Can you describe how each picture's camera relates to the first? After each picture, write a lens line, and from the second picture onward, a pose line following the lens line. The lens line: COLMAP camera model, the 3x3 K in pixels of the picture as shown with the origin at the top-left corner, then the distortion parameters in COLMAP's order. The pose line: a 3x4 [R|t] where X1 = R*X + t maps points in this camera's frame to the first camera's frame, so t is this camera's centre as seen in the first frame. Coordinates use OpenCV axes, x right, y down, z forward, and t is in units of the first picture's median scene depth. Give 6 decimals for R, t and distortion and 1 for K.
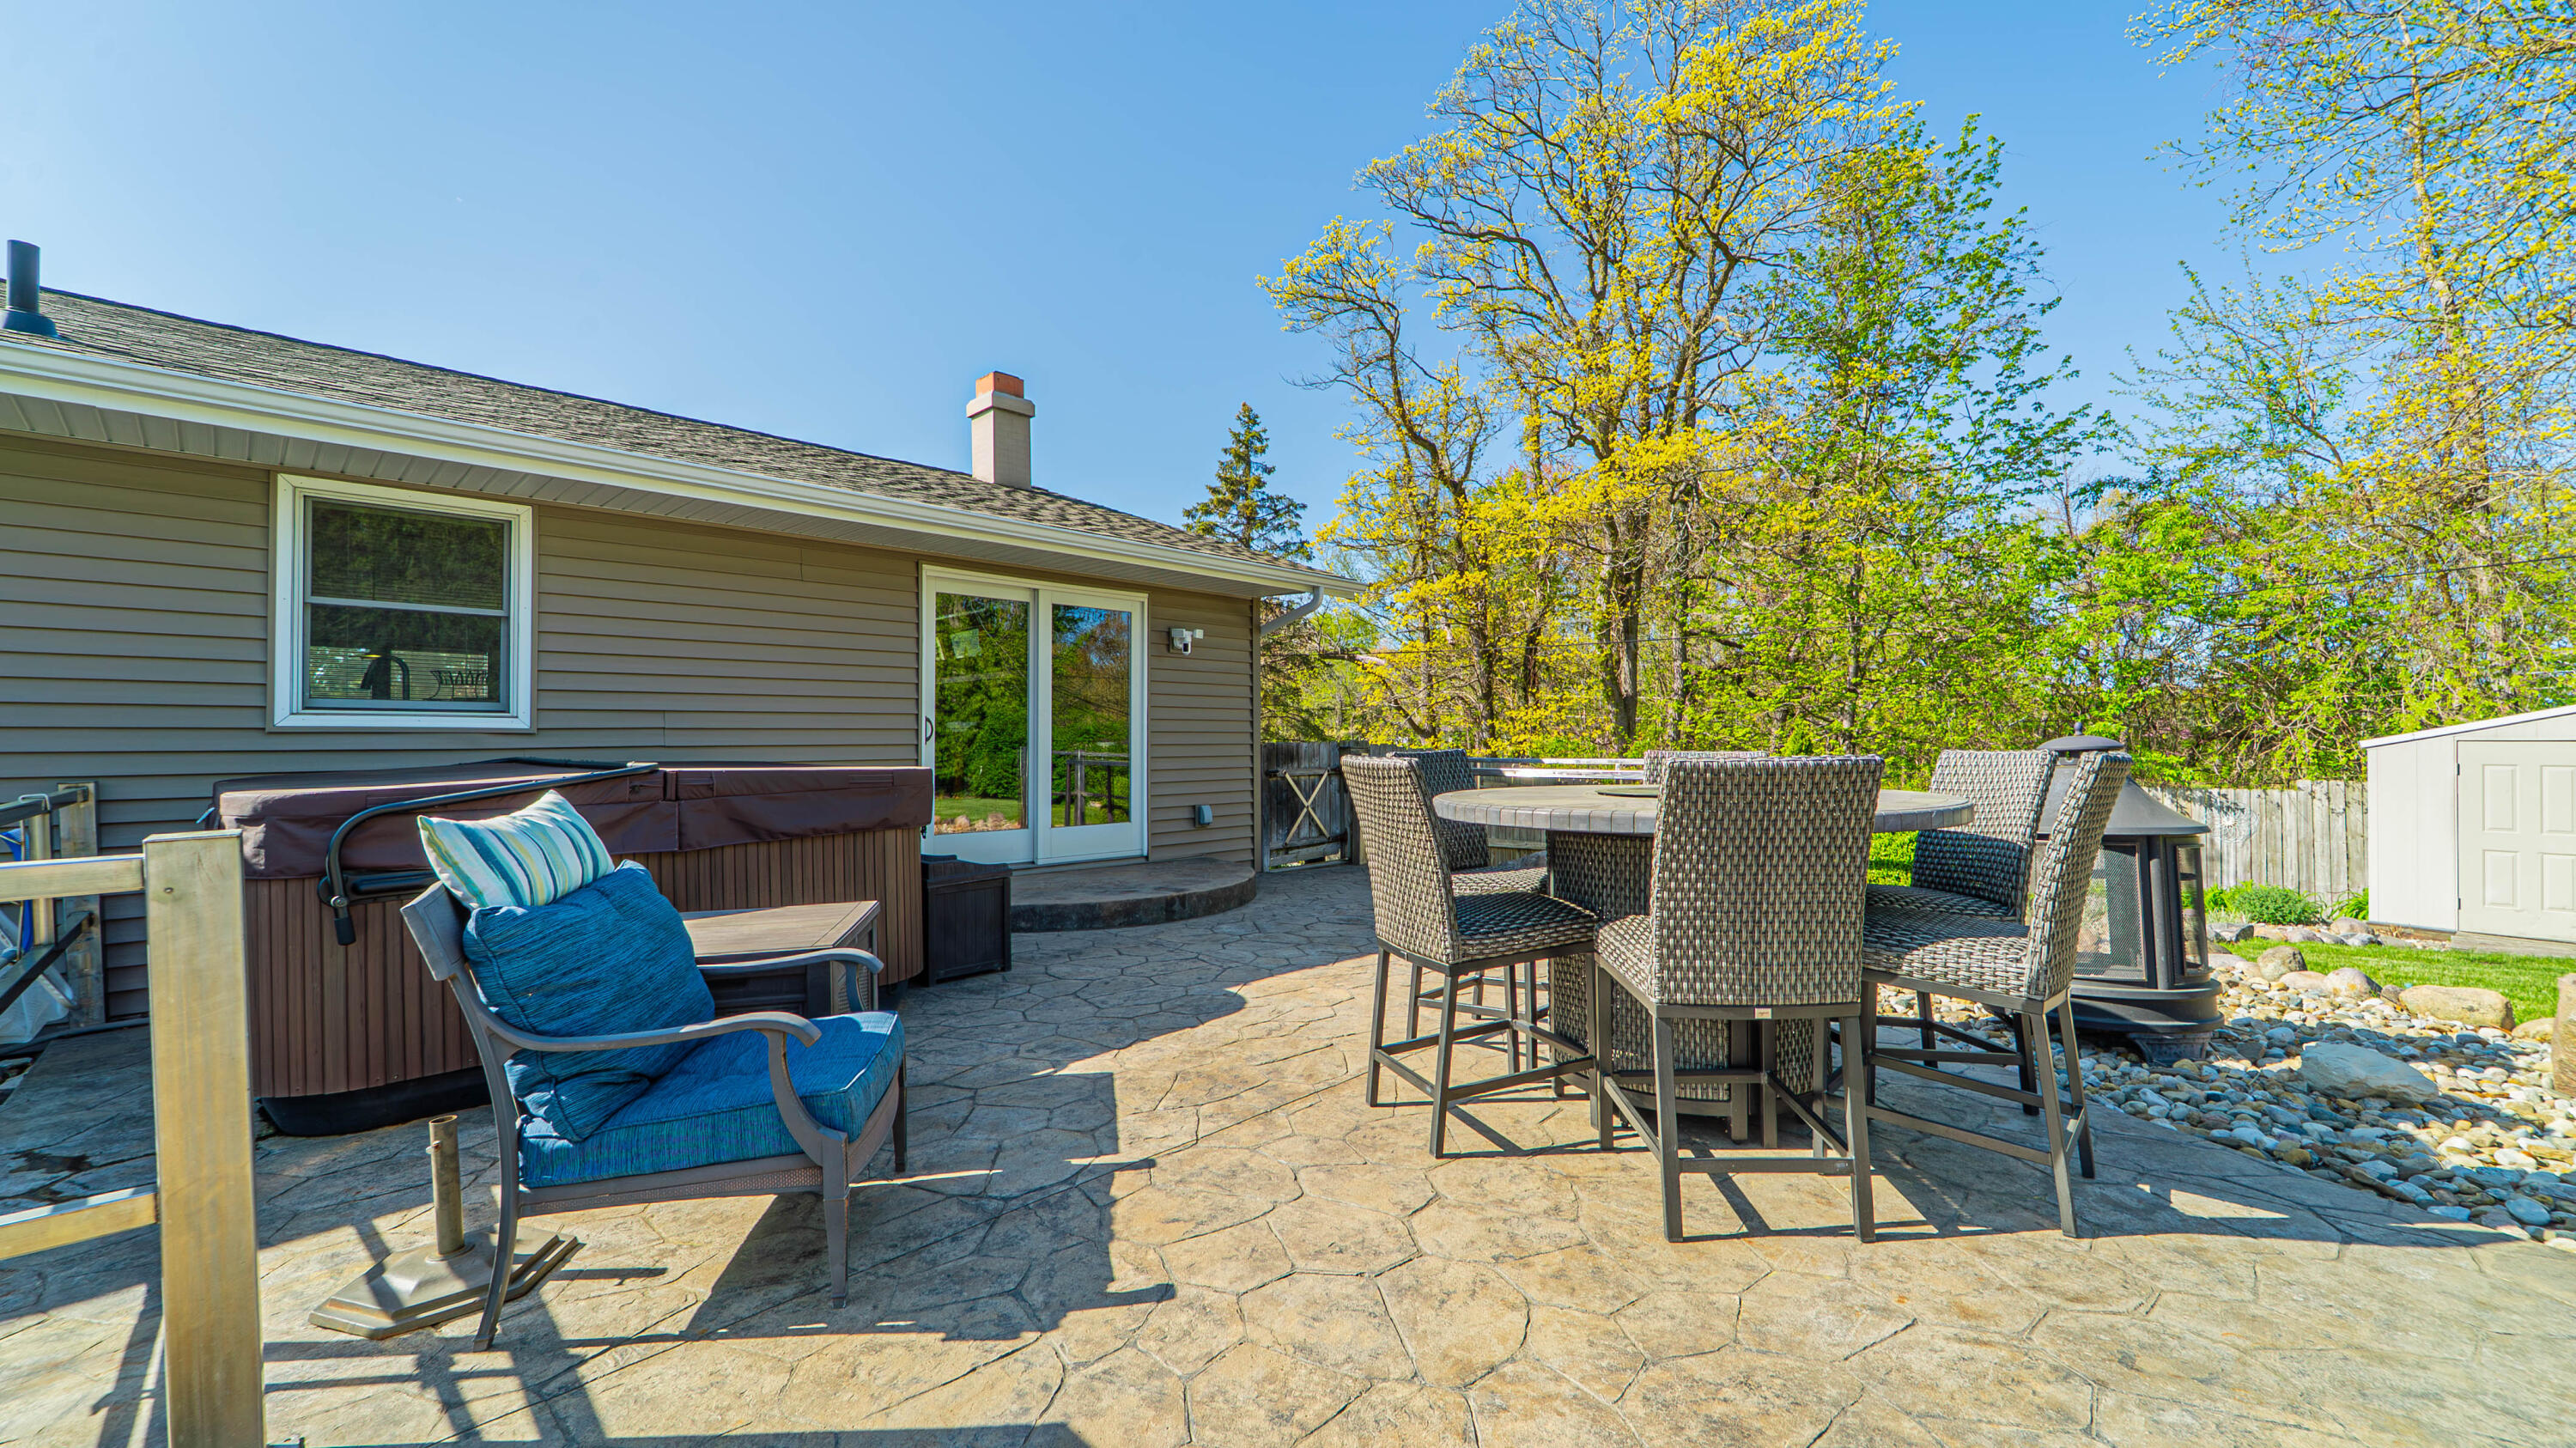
lens RADIAL K [[1030.3, 0, 1288.4], [0, 1030.3, 744.3], [0, 0, 1]] dist [0.001380, -0.001466]
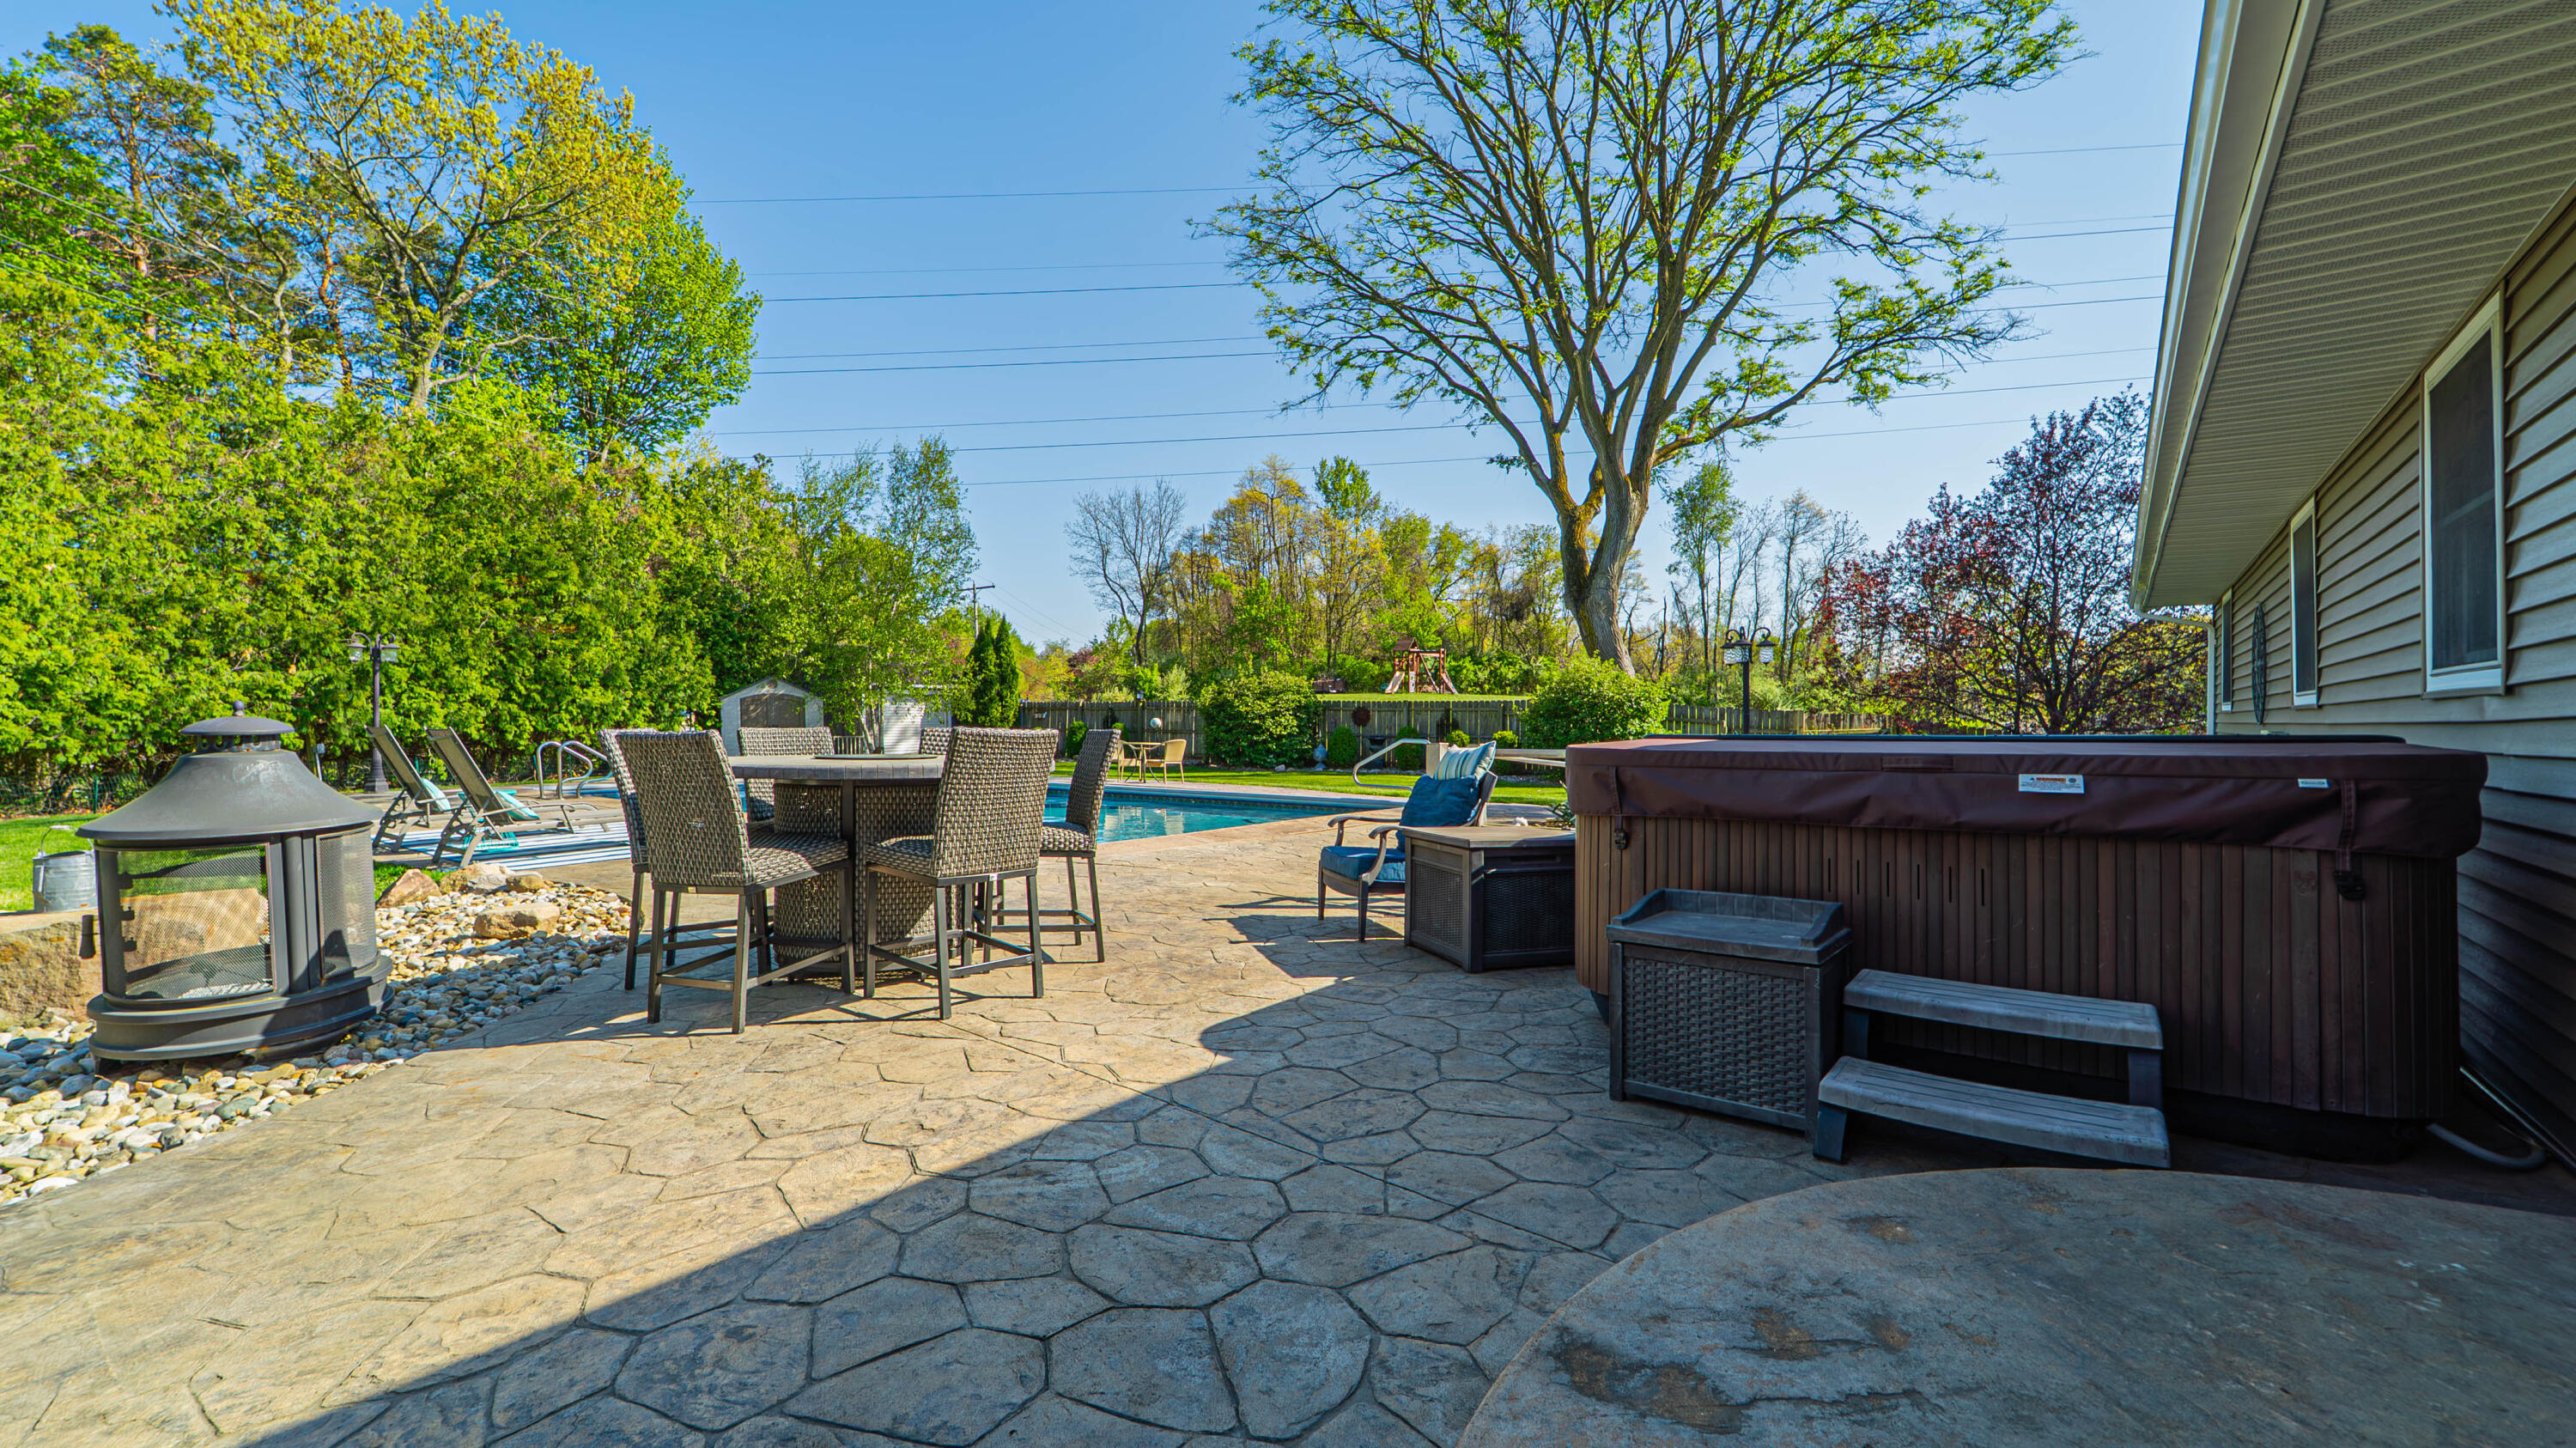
lens RADIAL K [[1030.3, 0, 1293.5], [0, 1030.3, 723.4], [0, 0, 1]] dist [0.001380, -0.001466]
pose [[-0.994683, 0.007511, -0.102710, -0.045699], [0.007270, 0.999970, 0.002721, -0.001021], [0.102727, 0.001960, -0.994708, 2.540268]]
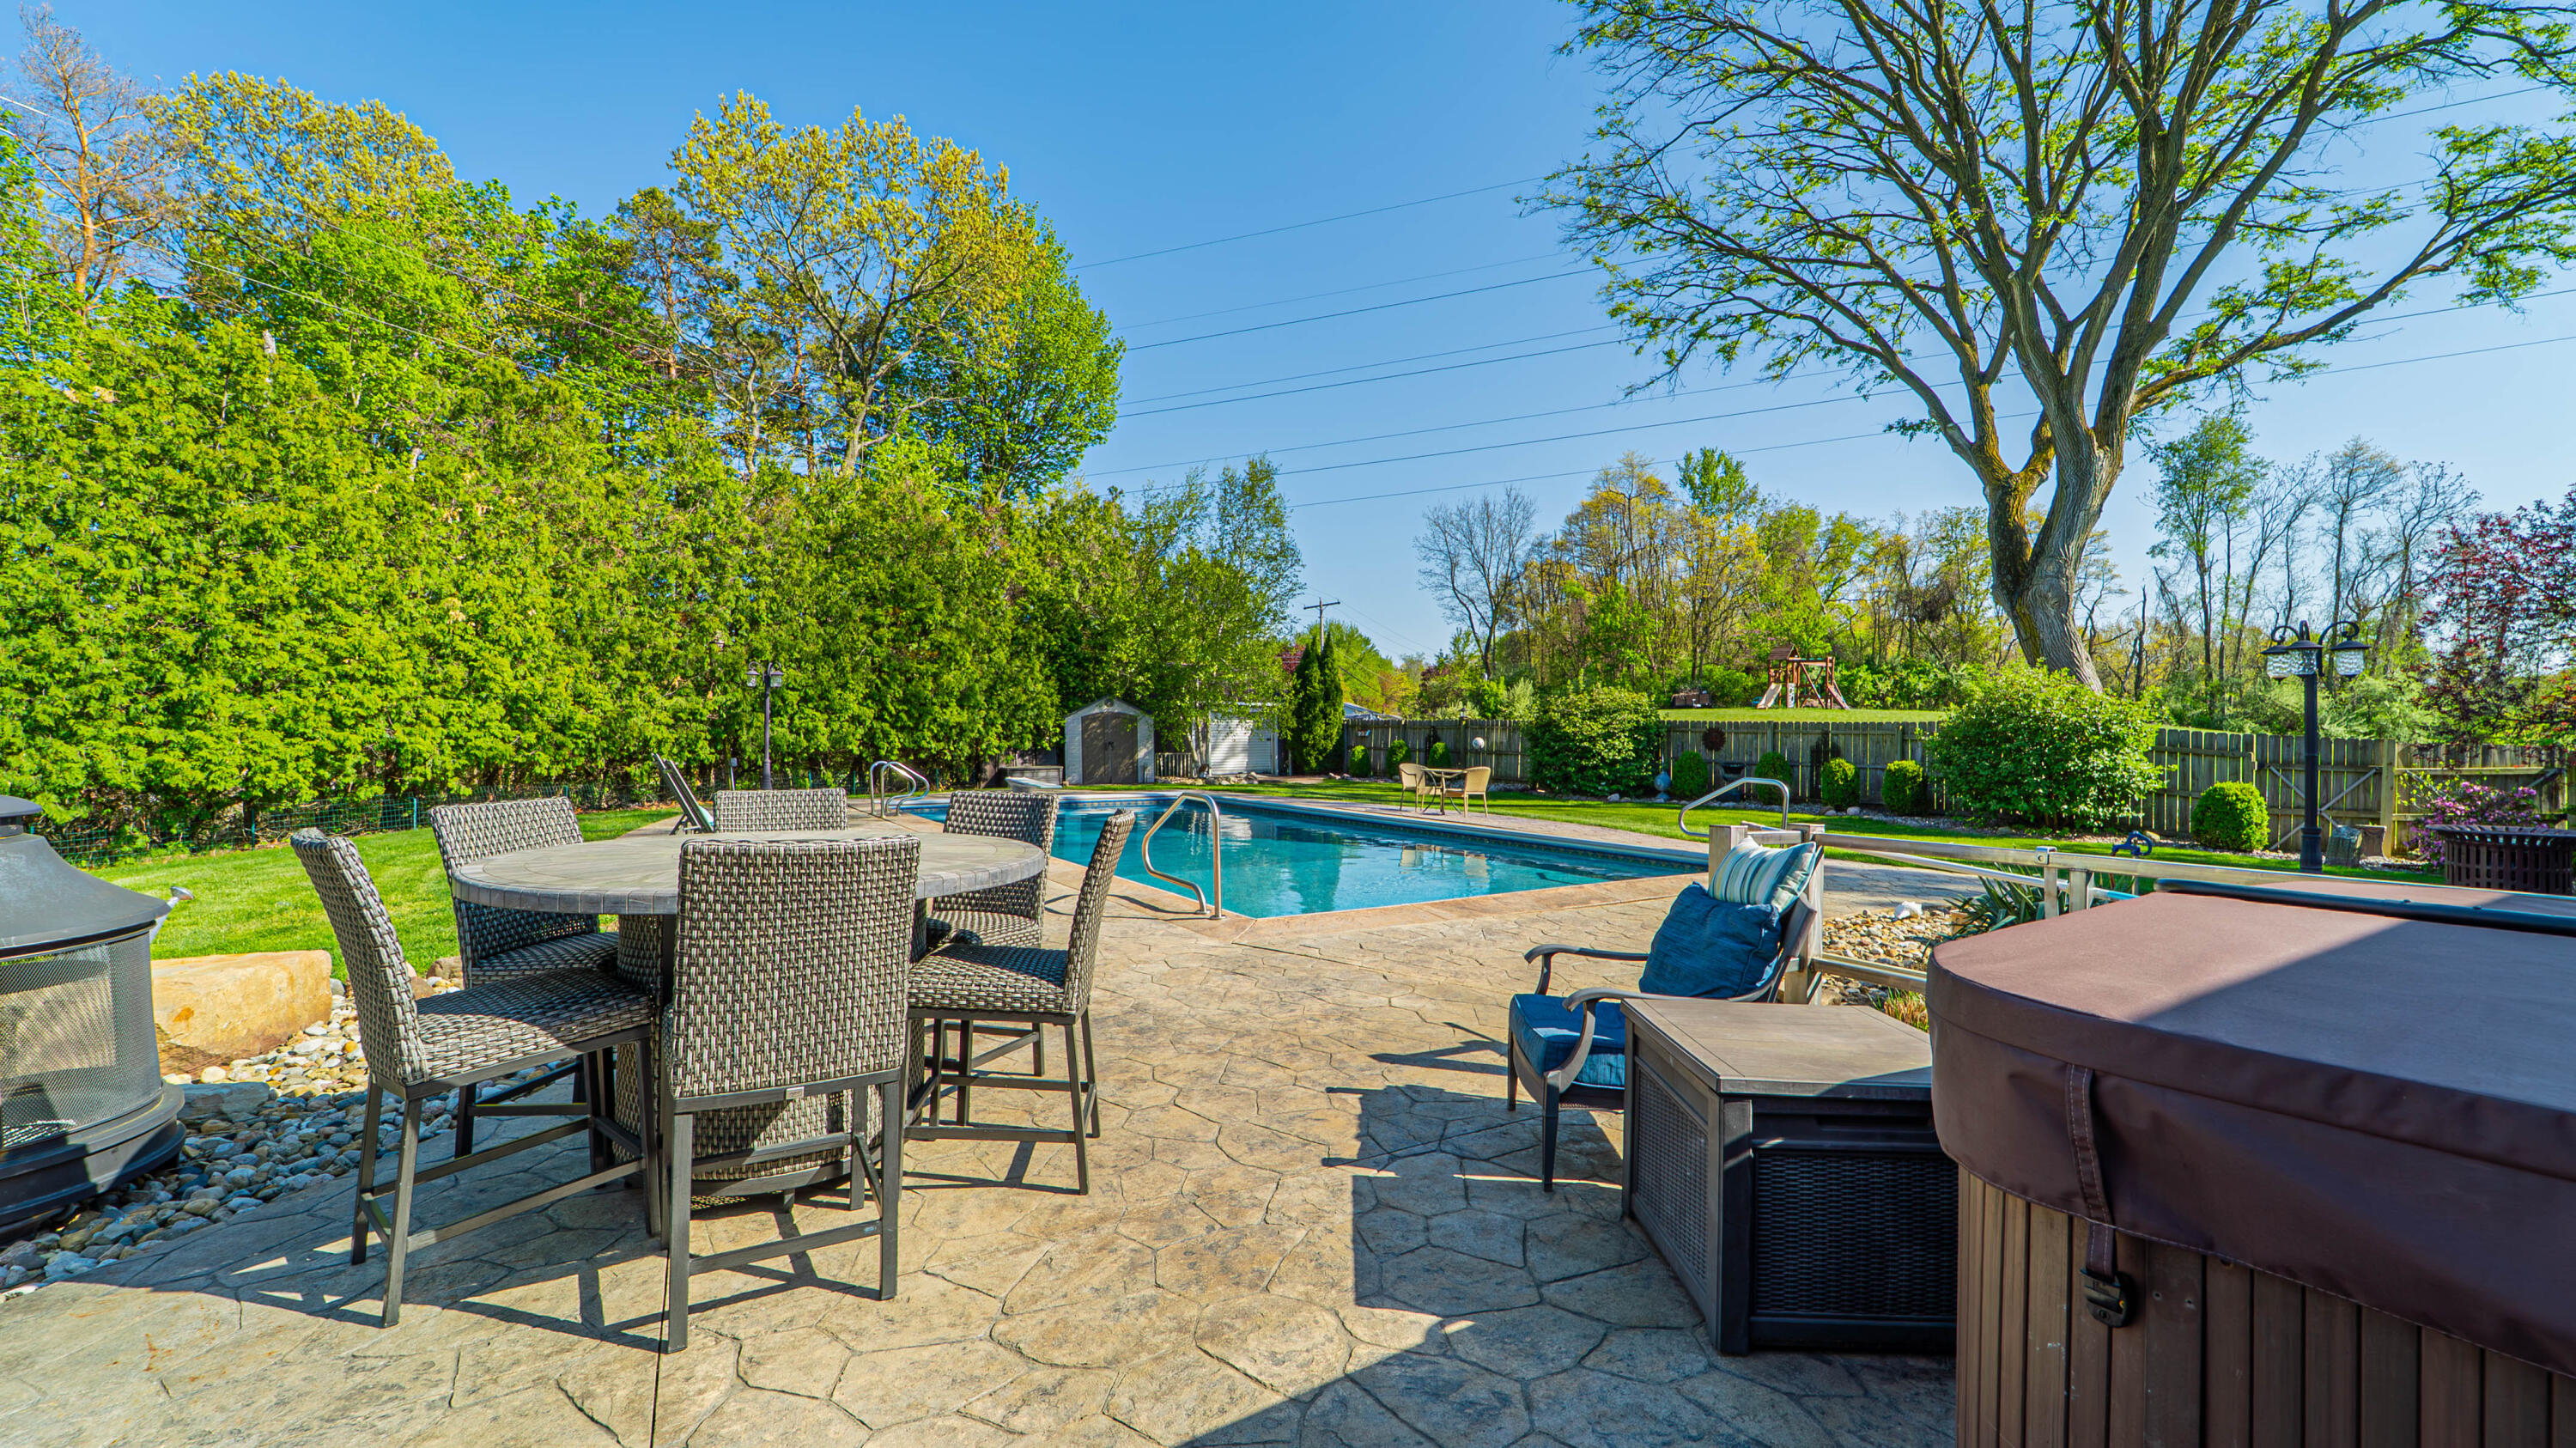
lens RADIAL K [[1030.3, 0, 1293.5], [0, 1030.3, 727.3], [0, 0, 1]] dist [0.001380, -0.001466]
pose [[-0.971496, 0.001477, 0.237052, -0.327096], [-0.000178, 0.999976, -0.006959, -0.065962], [-0.237057, -0.006803, -0.971472, 1.871938]]
